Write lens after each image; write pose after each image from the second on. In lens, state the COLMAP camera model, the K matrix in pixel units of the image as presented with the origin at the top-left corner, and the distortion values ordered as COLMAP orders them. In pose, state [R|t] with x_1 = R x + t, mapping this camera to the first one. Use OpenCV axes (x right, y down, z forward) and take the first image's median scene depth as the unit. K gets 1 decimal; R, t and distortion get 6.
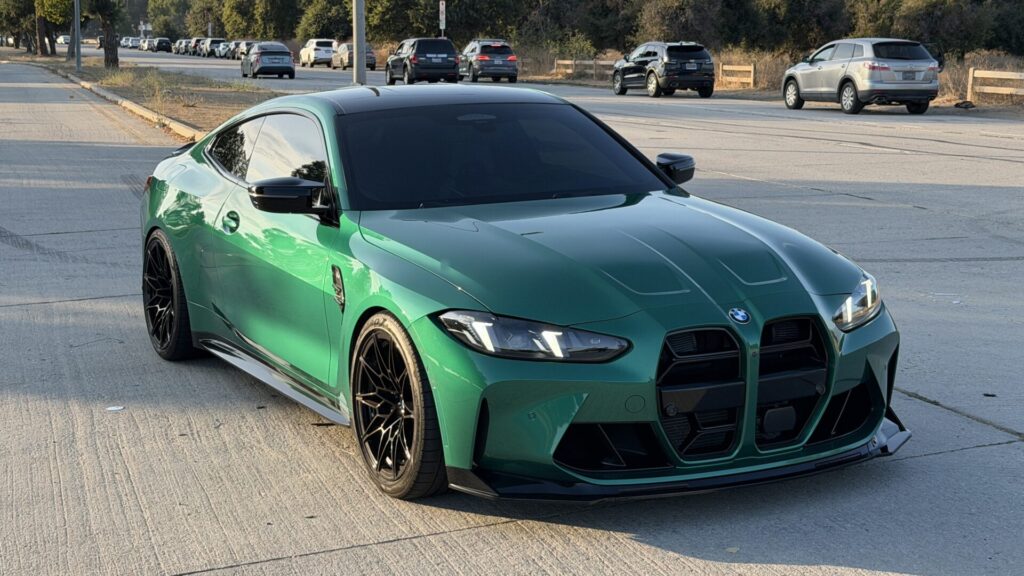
lens RADIAL K [[1702.6, 0, 512.0], [0, 1702.6, 288.0], [0, 0, 1]] dist [0.157349, -0.081705]
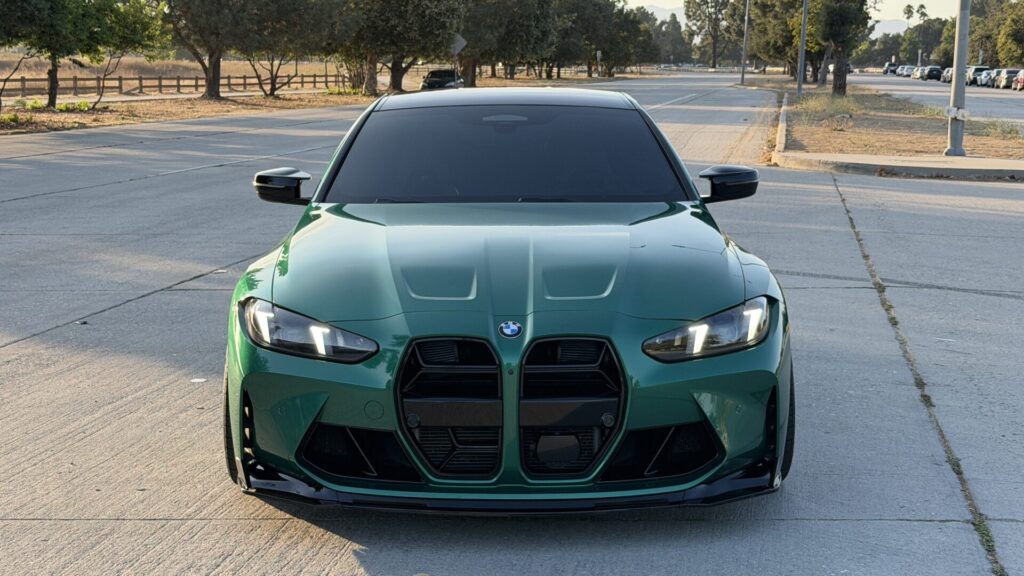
lens RADIAL K [[1702.6, 0, 512.0], [0, 1702.6, 288.0], [0, 0, 1]] dist [0.157349, -0.081705]
pose [[0.885834, 0.076141, -0.457712, 0.537753], [-0.084323, 0.996435, 0.002565, -0.008247], [0.456275, 0.036323, 0.889097, 0.176948]]
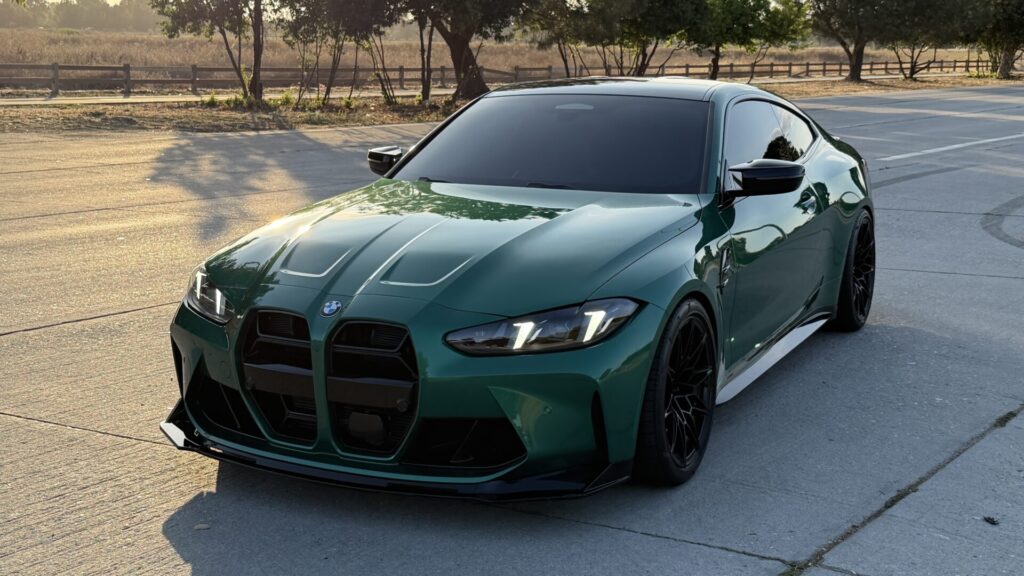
lens RADIAL K [[1311.9, 0, 512.0], [0, 1311.9, 288.0], [0, 0, 1]] dist [0.223144, -0.628748]
pose [[0.564041, 0.164765, -0.809141, 0.776316], [-0.139652, 0.984810, 0.103187, -0.085281], [0.813852, 0.054796, 0.578483, 0.630177]]
